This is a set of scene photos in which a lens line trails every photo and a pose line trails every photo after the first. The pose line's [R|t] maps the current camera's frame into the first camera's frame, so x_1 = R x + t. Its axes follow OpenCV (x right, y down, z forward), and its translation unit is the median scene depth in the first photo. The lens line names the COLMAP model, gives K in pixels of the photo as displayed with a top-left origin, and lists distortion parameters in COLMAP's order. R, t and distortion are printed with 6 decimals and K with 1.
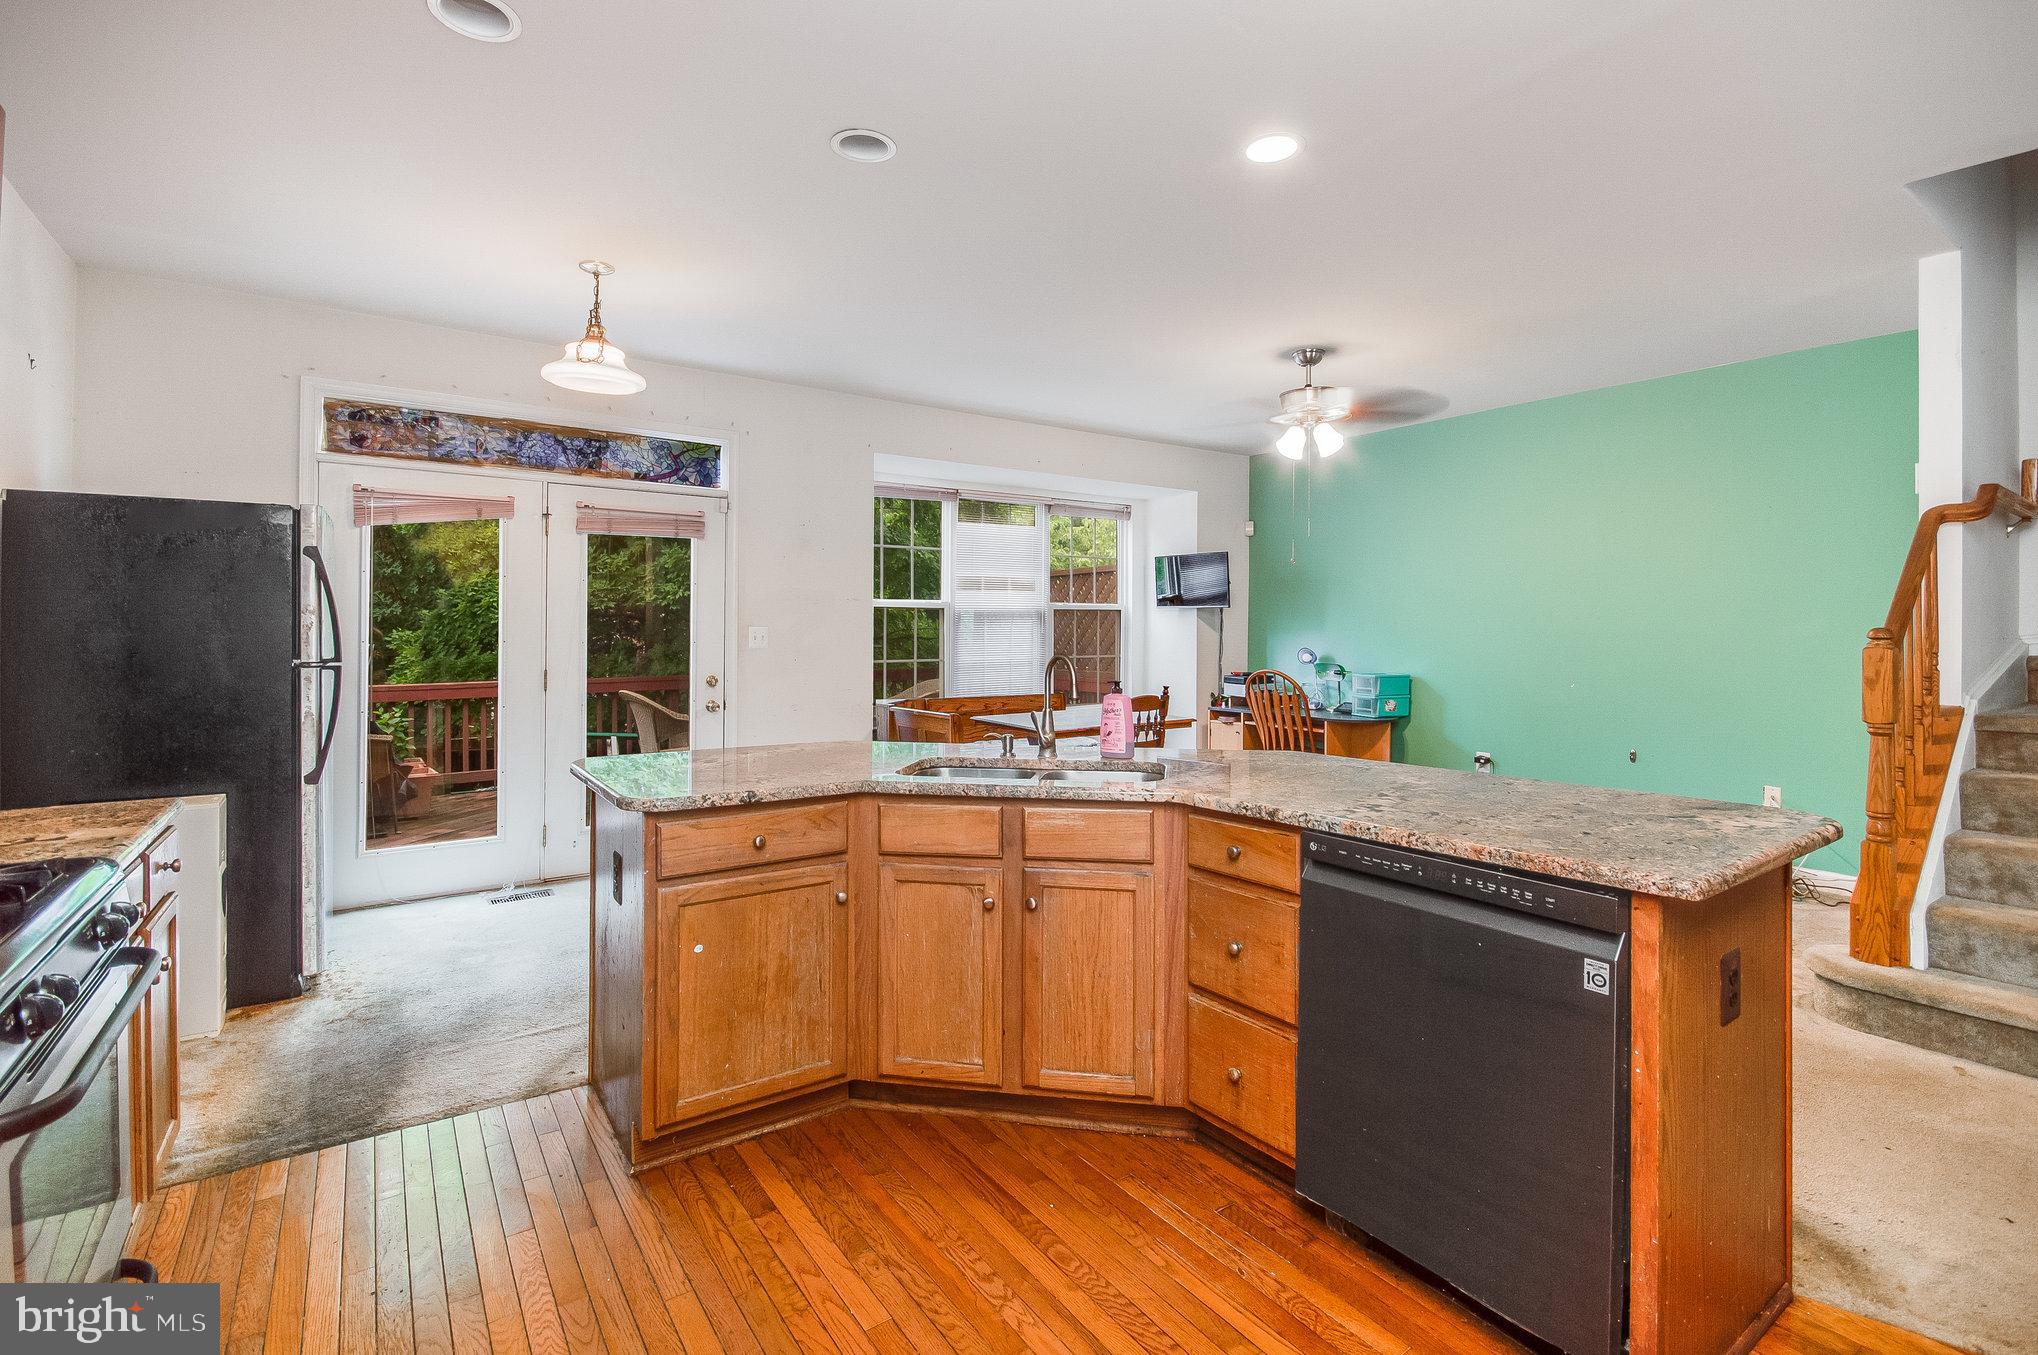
lens RADIAL K [[922.4, 0, 1029.3], [0, 922.4, 630.3], [0, 0, 1]] dist [0.000208, -0.000173]
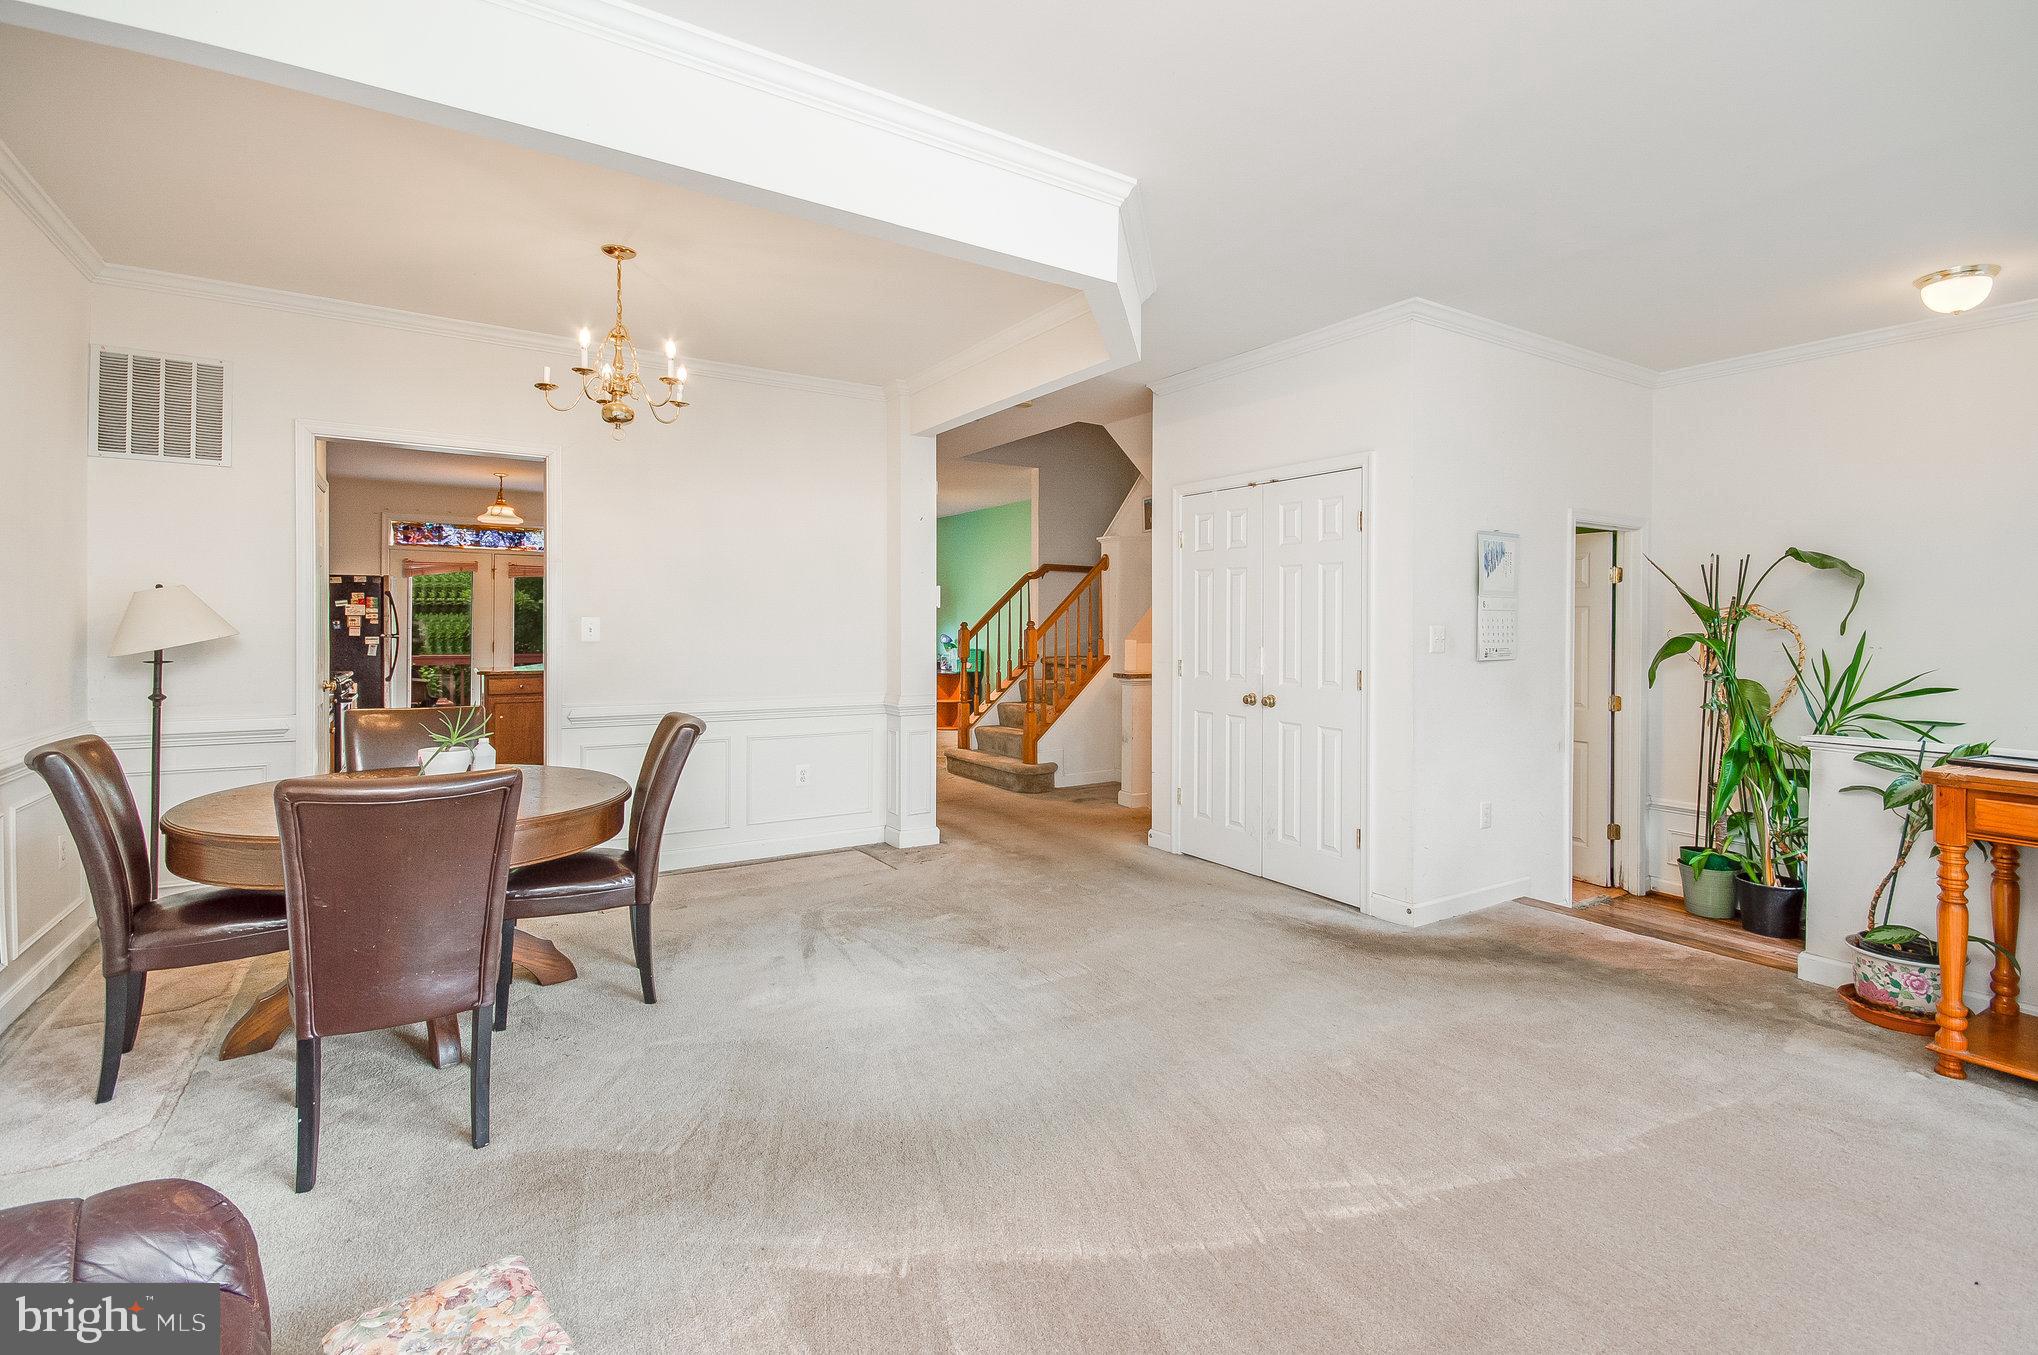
lens RADIAL K [[922.4, 0, 1029.3], [0, 922.4, 630.3], [0, 0, 1]] dist [0.000208, -0.000173]
pose [[0.999241, -0.001344, -0.038930, 0.862073], [0.001252, 0.999996, -0.002386, 0.021702], [0.038933, 0.002336, 0.999239, -1.165949]]
